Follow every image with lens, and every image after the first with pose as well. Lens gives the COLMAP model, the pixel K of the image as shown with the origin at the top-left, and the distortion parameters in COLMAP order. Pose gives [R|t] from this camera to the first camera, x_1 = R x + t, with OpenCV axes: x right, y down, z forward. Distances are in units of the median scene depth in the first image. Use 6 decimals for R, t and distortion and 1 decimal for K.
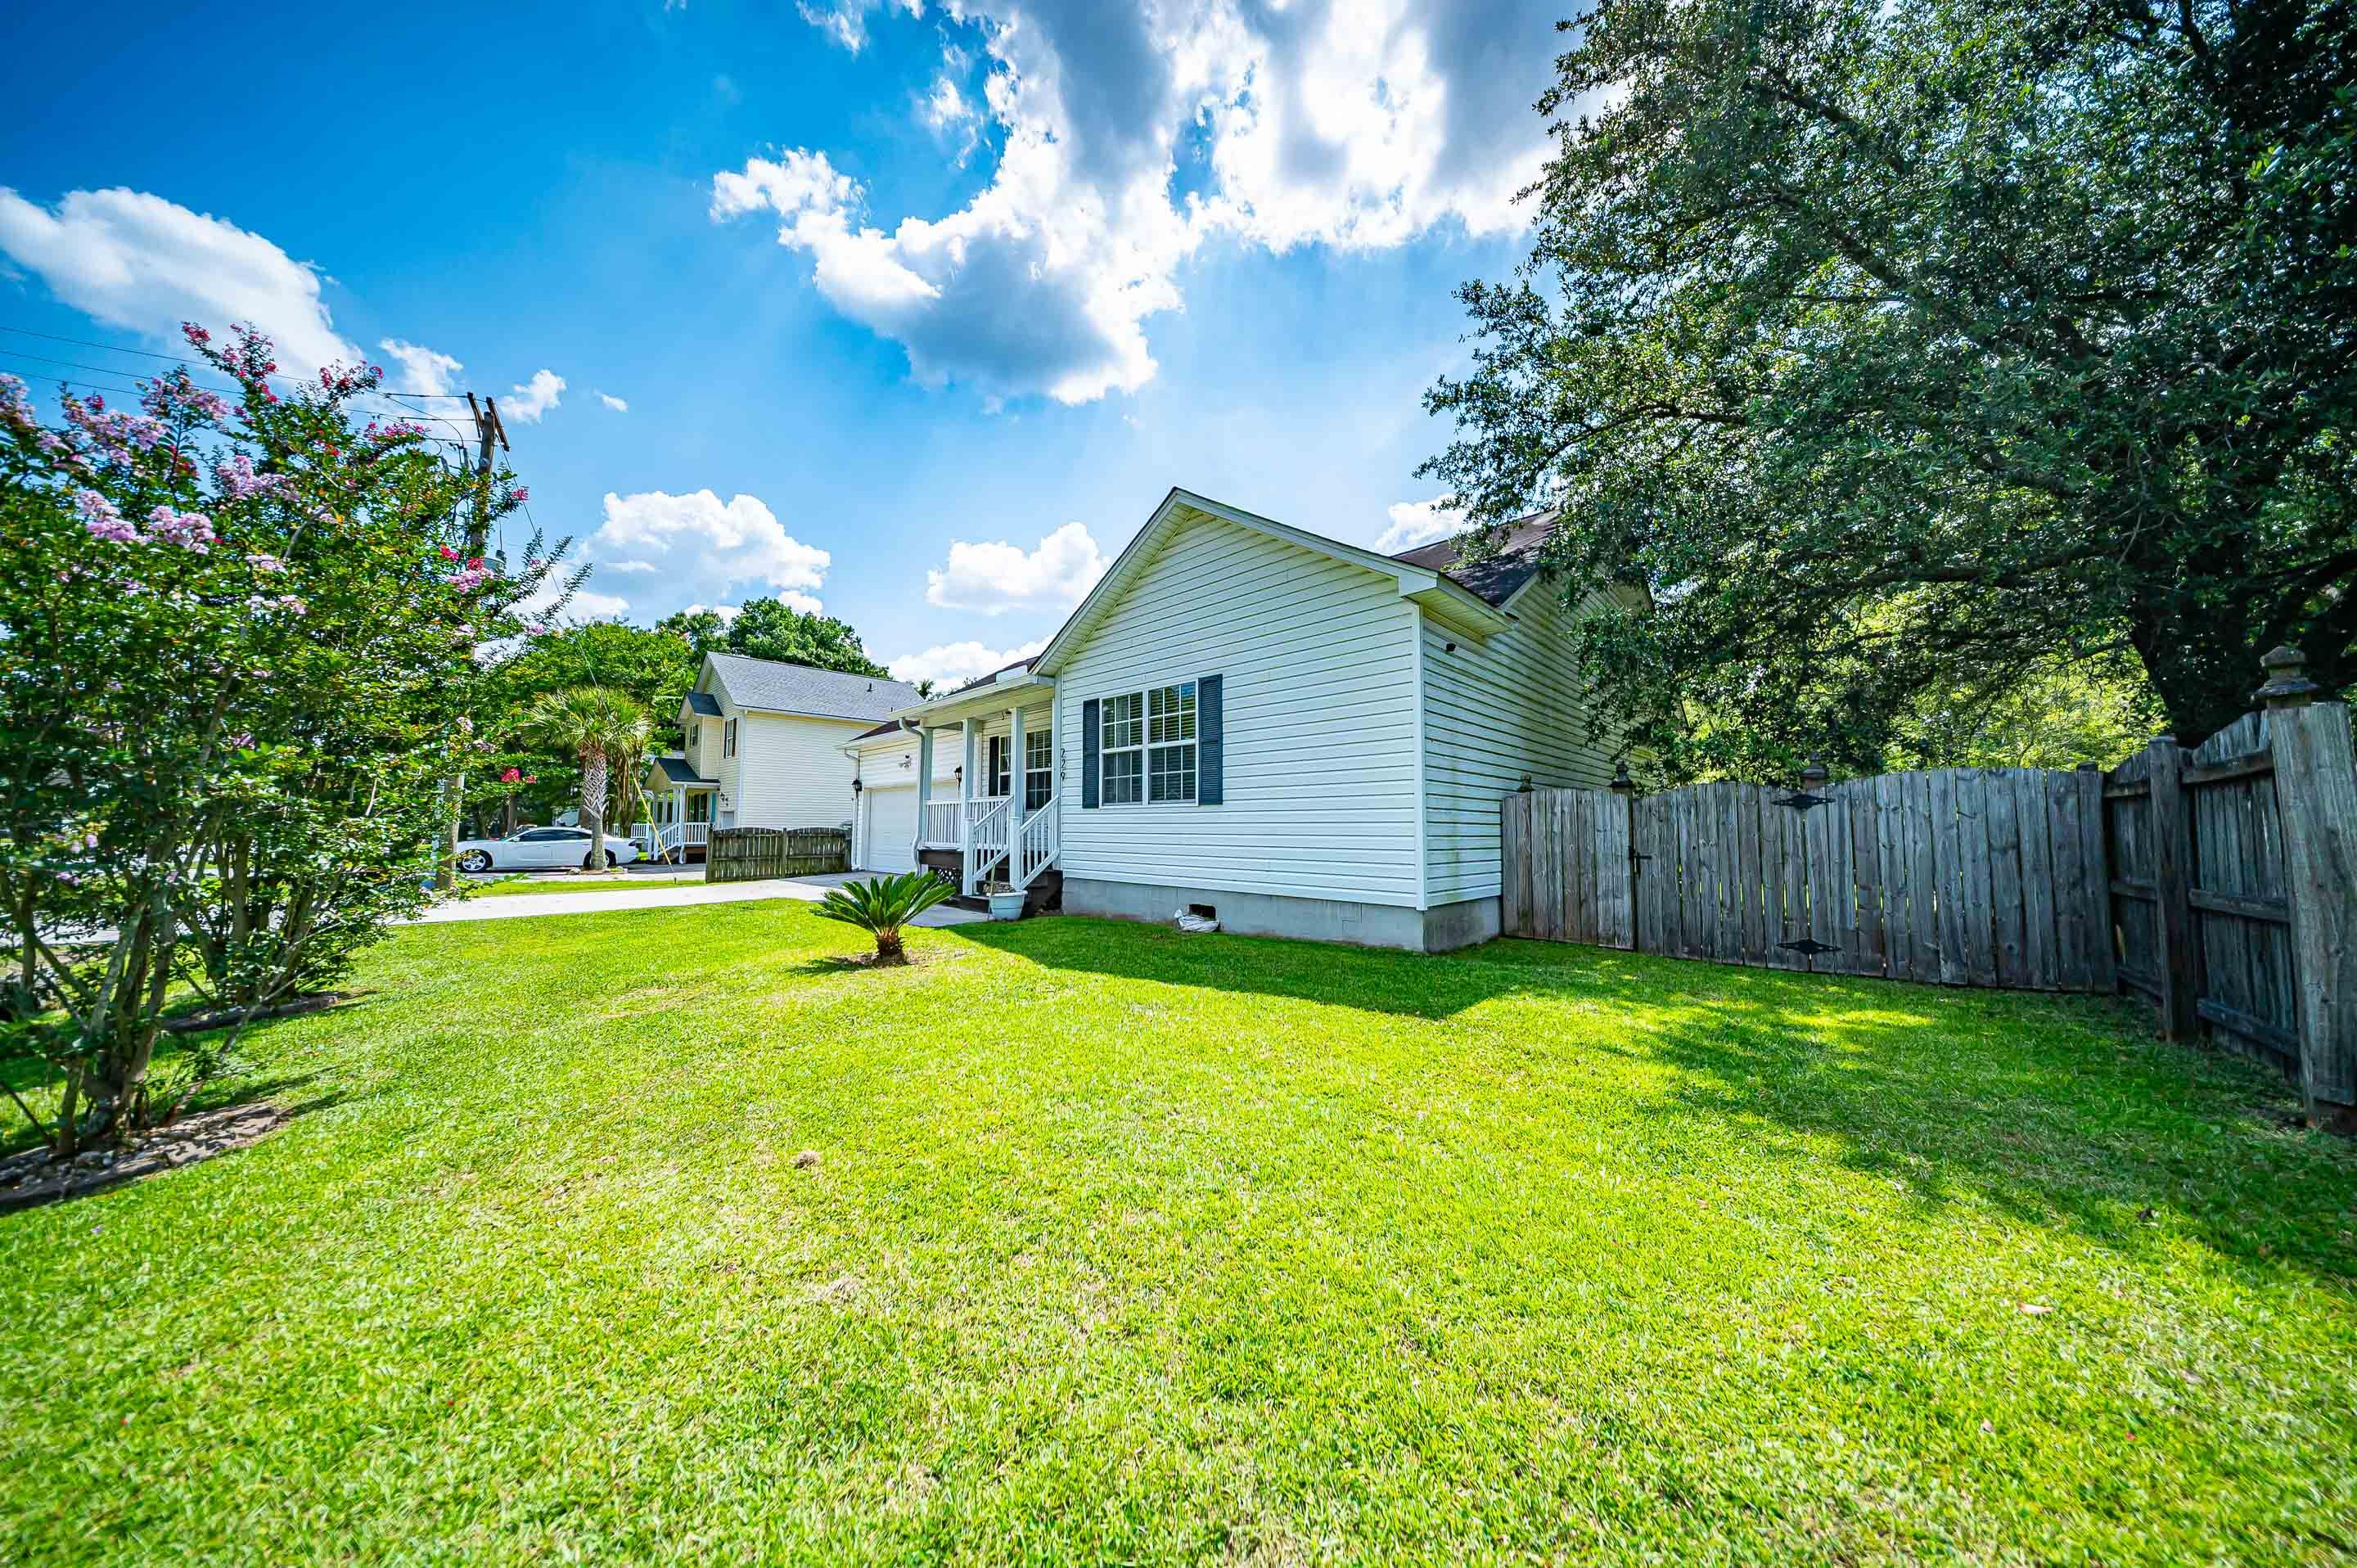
lens RADIAL K [[702.1, 0, 1177.2], [0, 702.1, 789.4], [0, 0, 1]] dist [-0.001081, -0.000642]
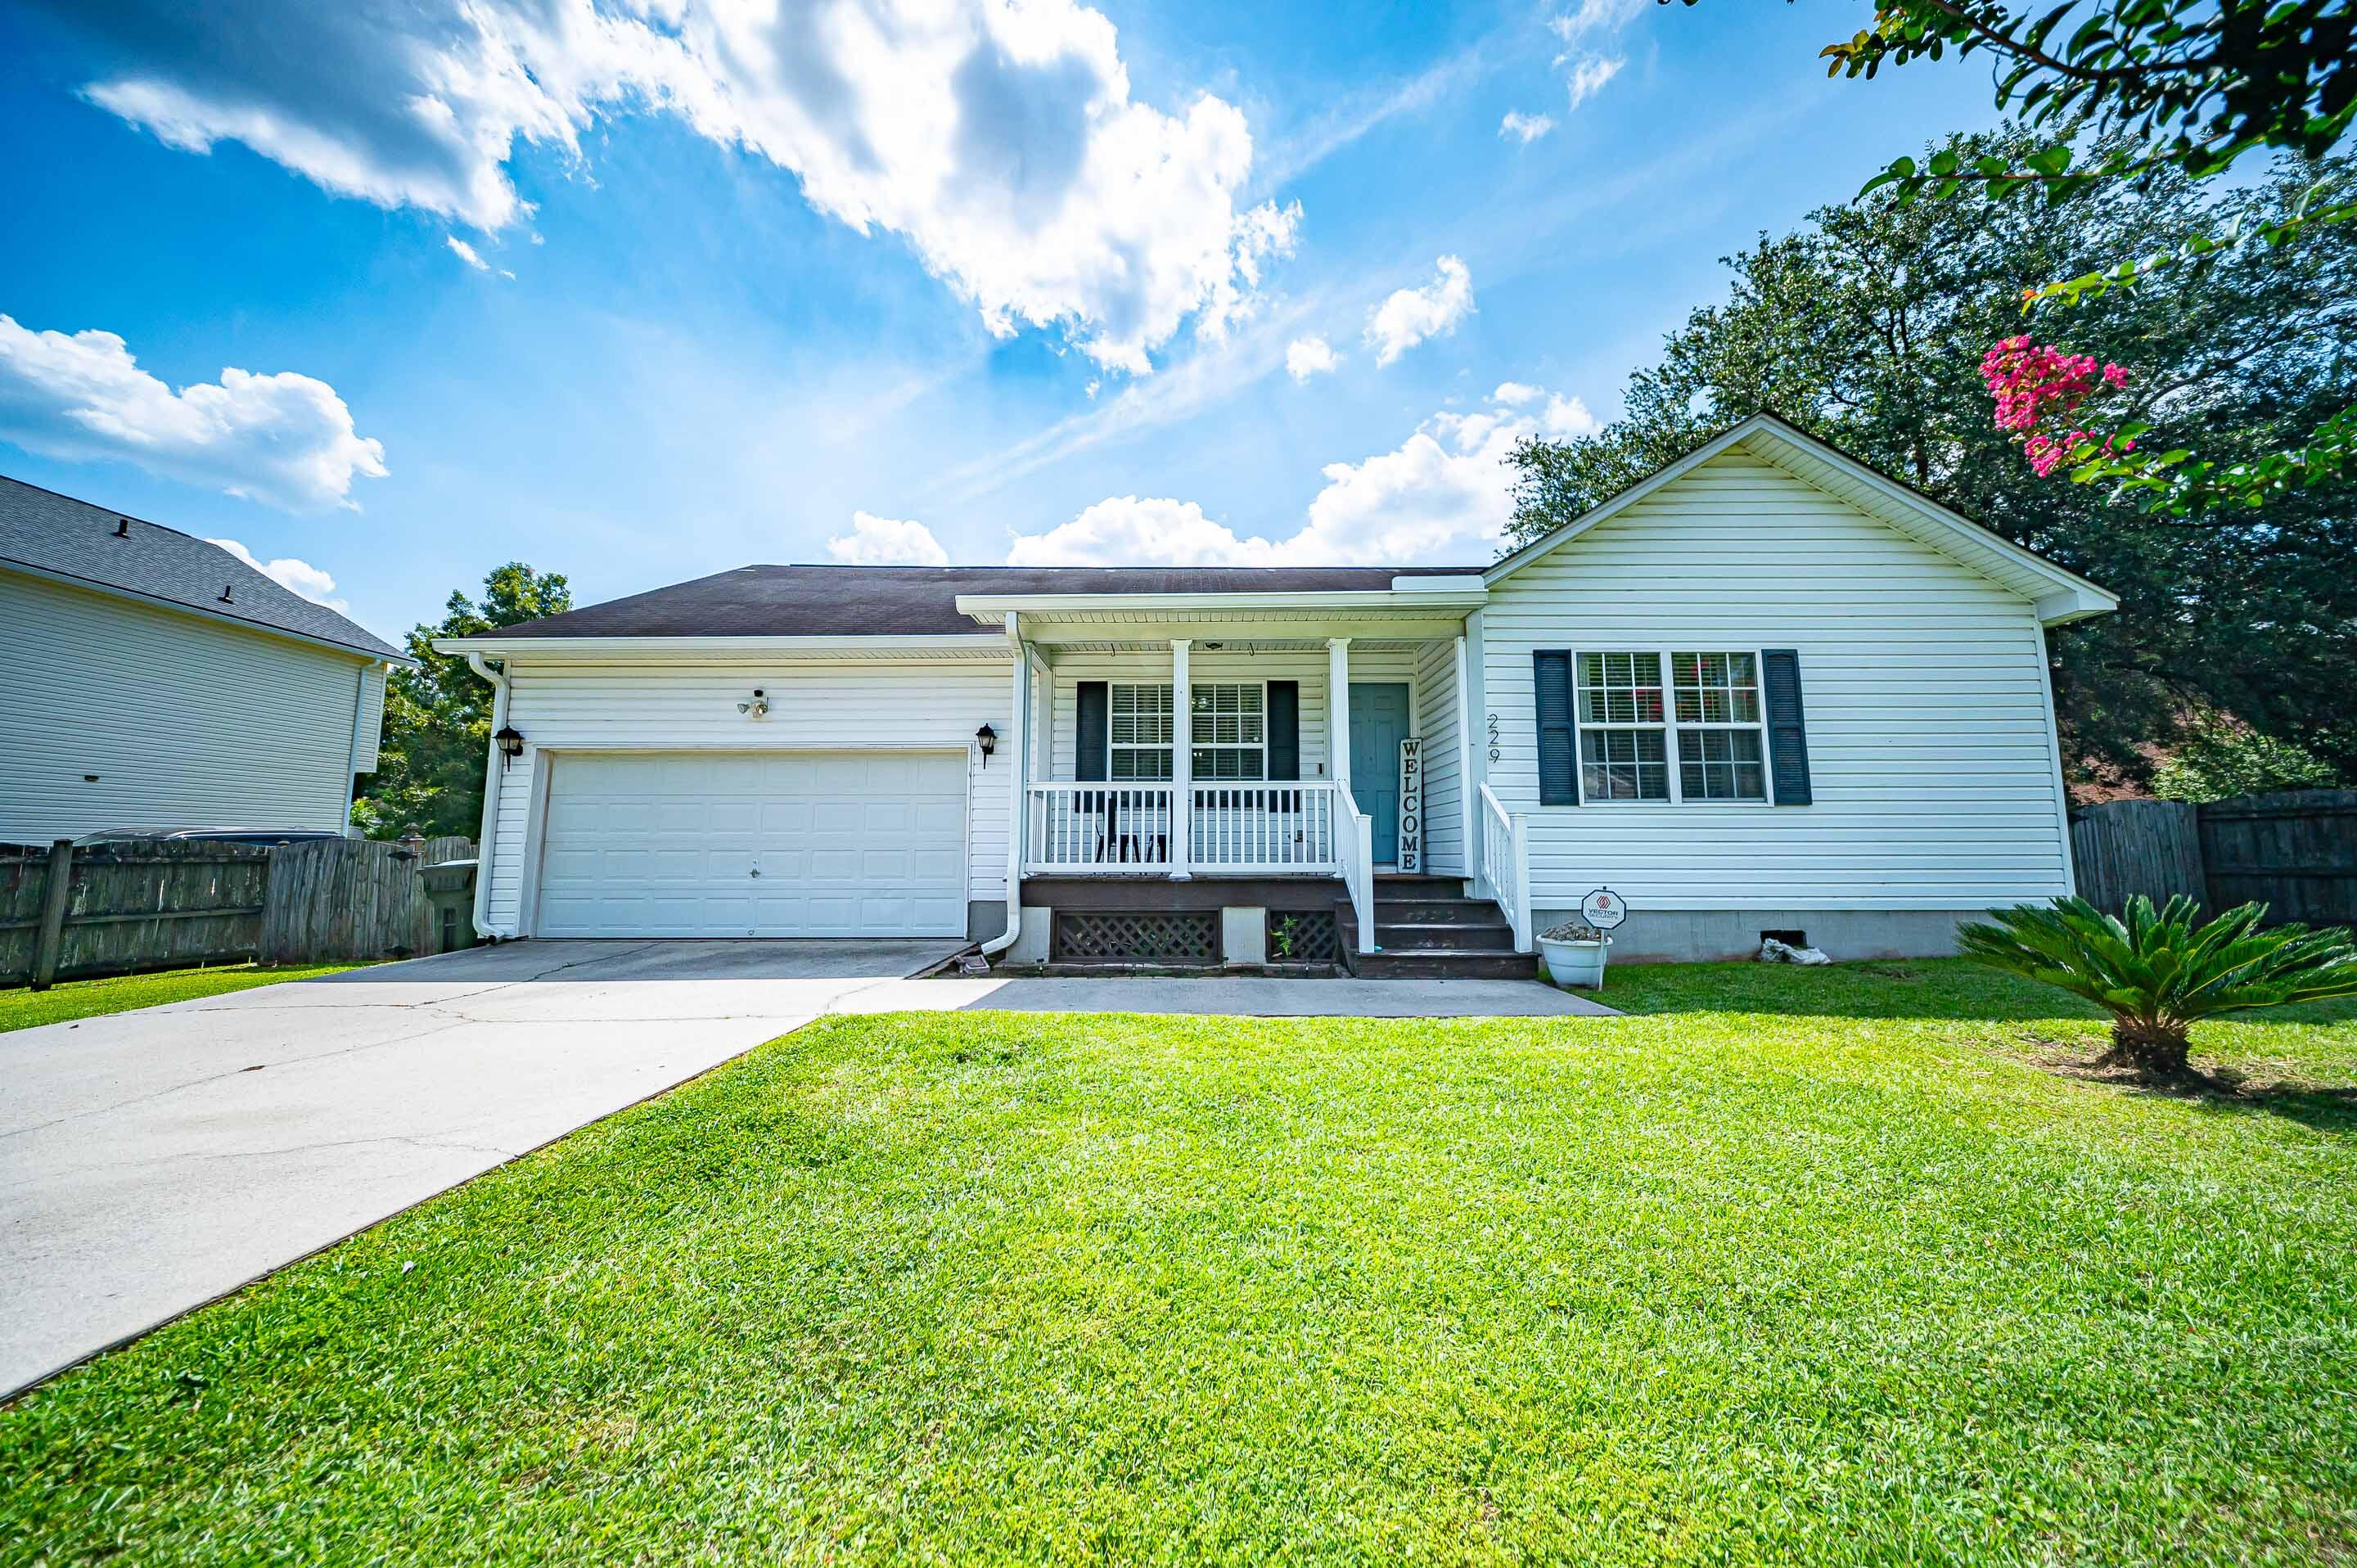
lens RADIAL K [[702.1, 0, 1176.3], [0, 702.1, 781.8], [0, 0, 1]] dist [-0.001081, -0.000642]
pose [[0.717828, 0.061162, 0.693528, -0.936826], [-0.035306, 0.998050, -0.051475, 0.056015], [-0.695324, 0.012464, 0.718588, 0.825067]]
